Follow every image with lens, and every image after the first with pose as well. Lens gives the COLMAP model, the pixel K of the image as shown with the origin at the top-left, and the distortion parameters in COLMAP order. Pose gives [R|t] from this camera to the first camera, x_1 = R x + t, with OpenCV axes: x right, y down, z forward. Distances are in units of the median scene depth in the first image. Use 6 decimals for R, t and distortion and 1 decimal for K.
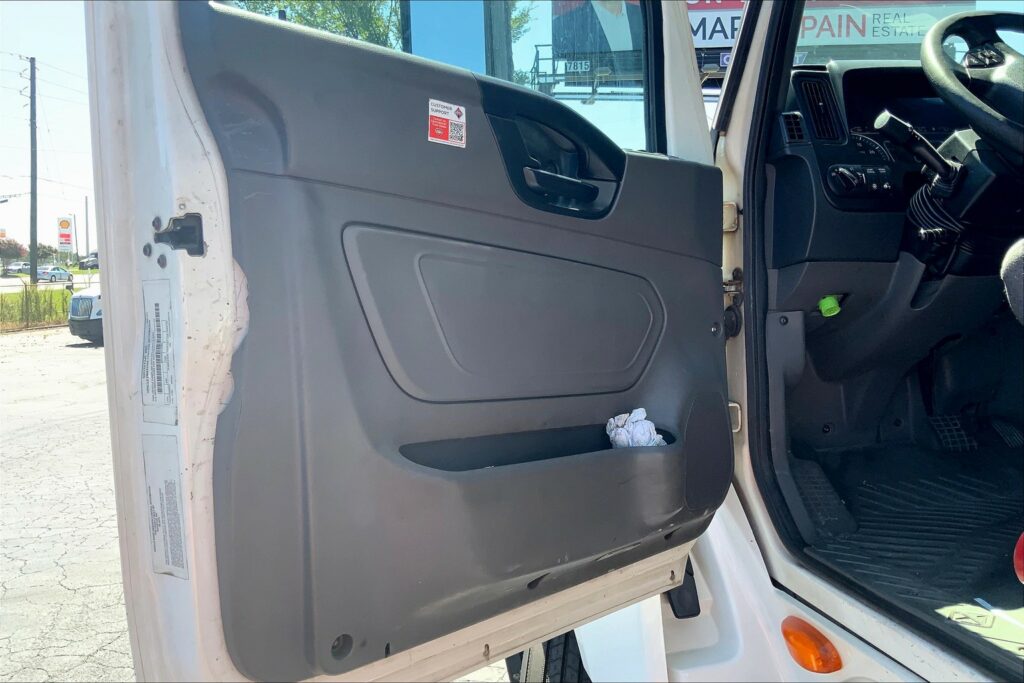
lens RADIAL K [[866.5, 0, 518.4], [0, 866.5, 342.9], [0, 0, 1]] dist [0.028847, -0.052458]
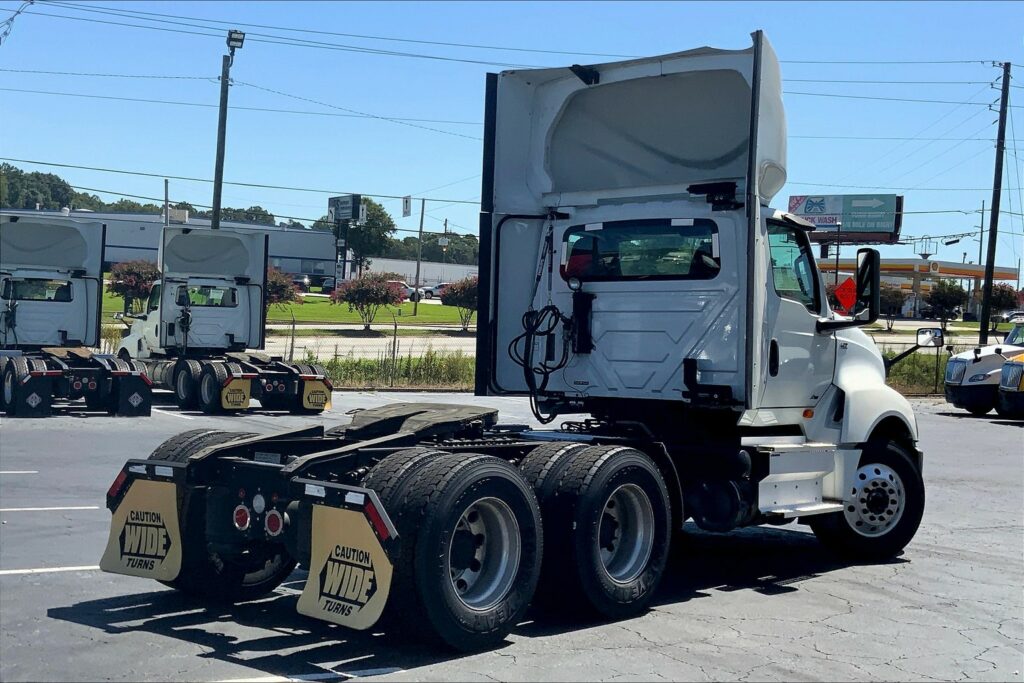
lens RADIAL K [[1335.2, 0, 483.0], [0, 1335.2, 319.0], [0, 0, 1]] dist [0.046826, 0.000000]
pose [[0.605902, 0.036407, -0.794706, 0.254356], [-0.108421, 0.993411, -0.037153, 0.008268], [0.788117, 0.108674, 0.605857, -0.189224]]
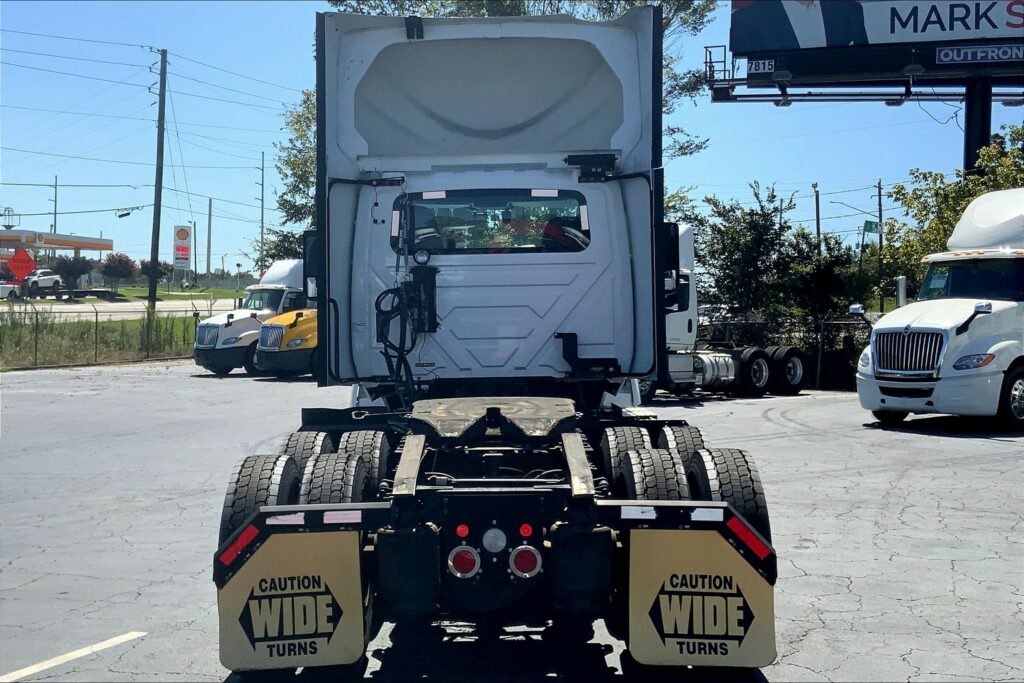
lens RADIAL K [[1262.1, 0, 497.9], [0, 1262.1, 319.6], [0, 0, 1]] dist [0.036762, 0.000000]
pose [[0.973370, 0.022045, -0.228179, 0.106239], [-0.037603, 0.997237, -0.064063, 0.015668], [0.226136, 0.070937, 0.971509, -0.238446]]
